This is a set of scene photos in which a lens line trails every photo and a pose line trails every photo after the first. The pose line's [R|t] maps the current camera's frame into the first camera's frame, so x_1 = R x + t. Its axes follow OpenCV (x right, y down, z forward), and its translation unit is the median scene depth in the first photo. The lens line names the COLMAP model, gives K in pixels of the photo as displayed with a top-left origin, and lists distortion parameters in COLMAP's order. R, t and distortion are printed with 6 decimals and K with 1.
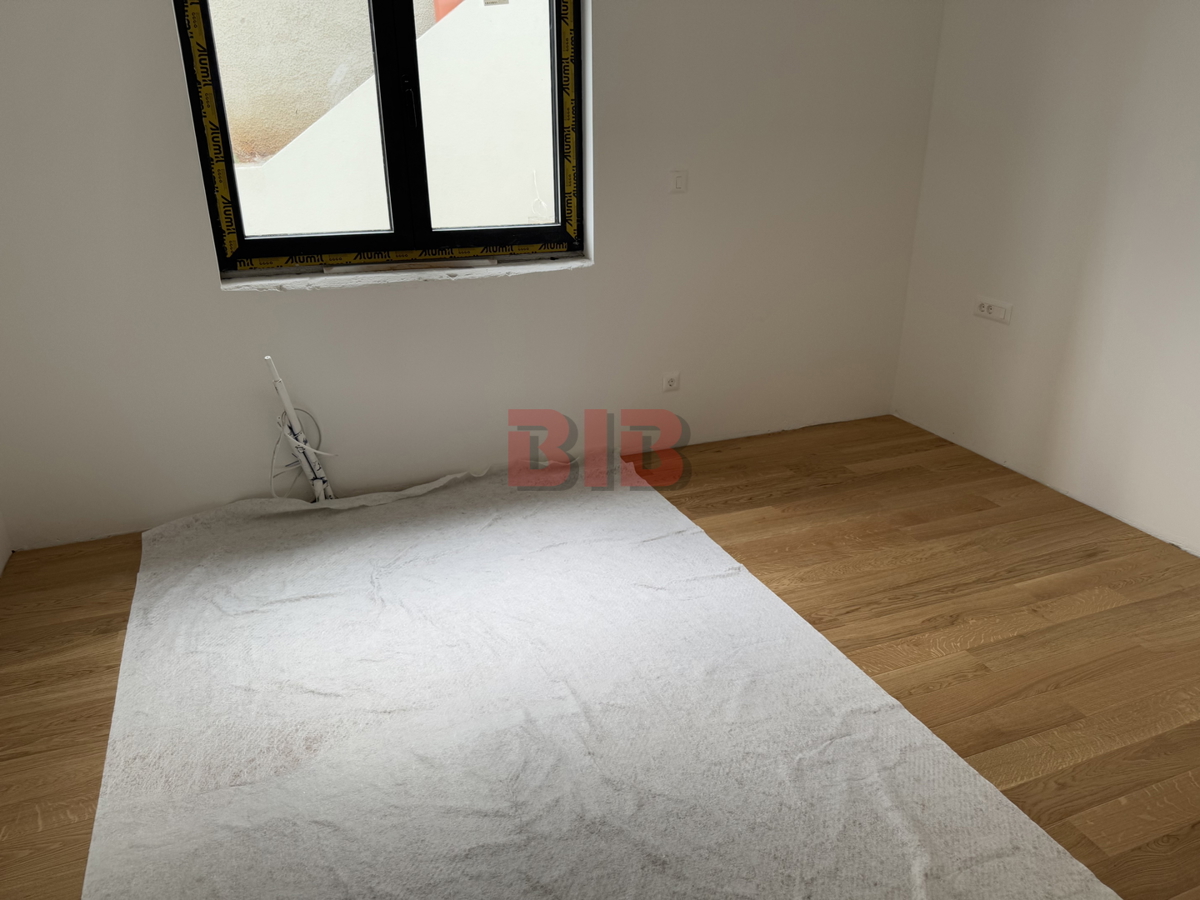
lens RADIAL K [[818.9, 0, 606.3], [0, 818.9, 458.0], [0, 0, 1]] dist [0.098141, -0.163470]
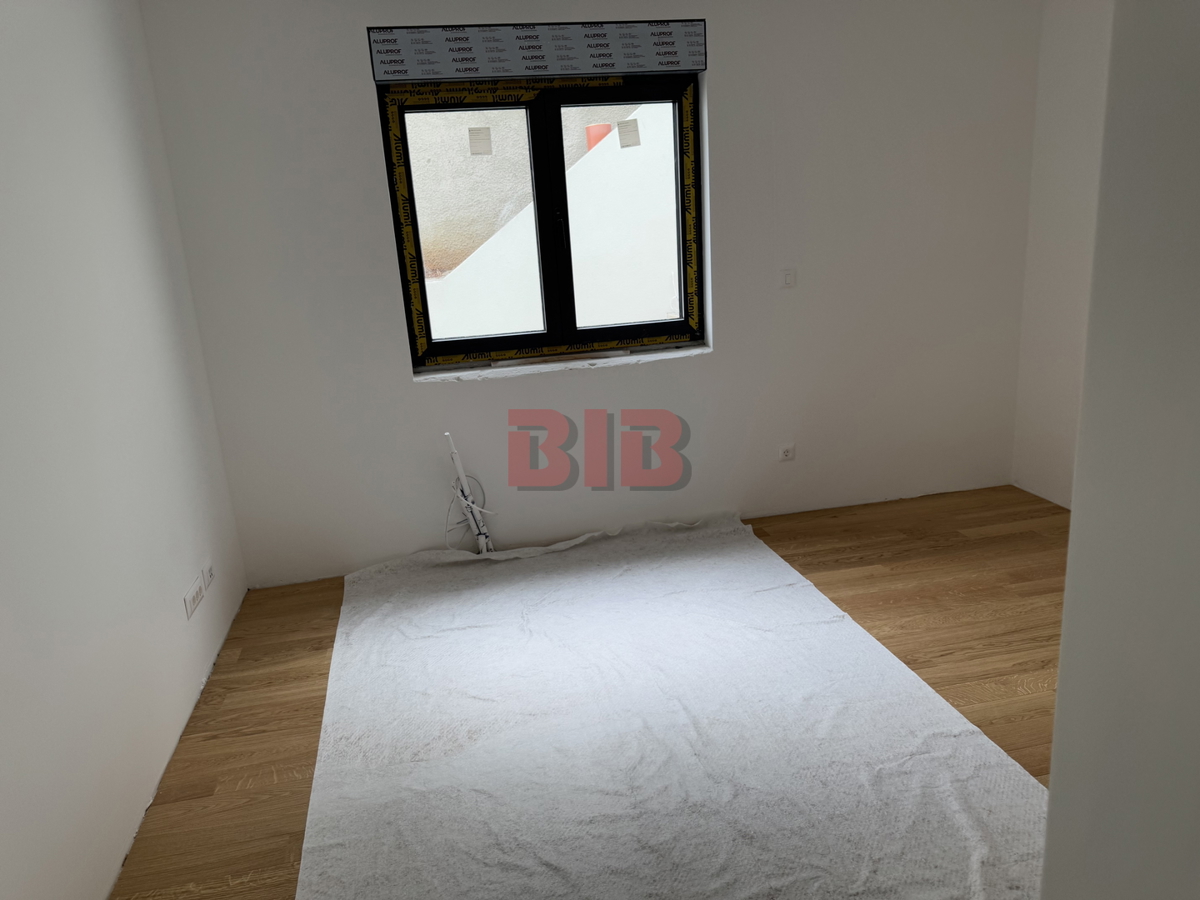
lens RADIAL K [[818.9, 0, 606.3], [0, 818.9, 458.0], [0, 0, 1]] dist [0.098141, -0.163470]
pose [[0.983547, -0.009197, -0.180417, 0.055698], [-0.010202, 0.994282, -0.106301, 0.048158], [0.180363, 0.106392, 0.977829, -0.177028]]
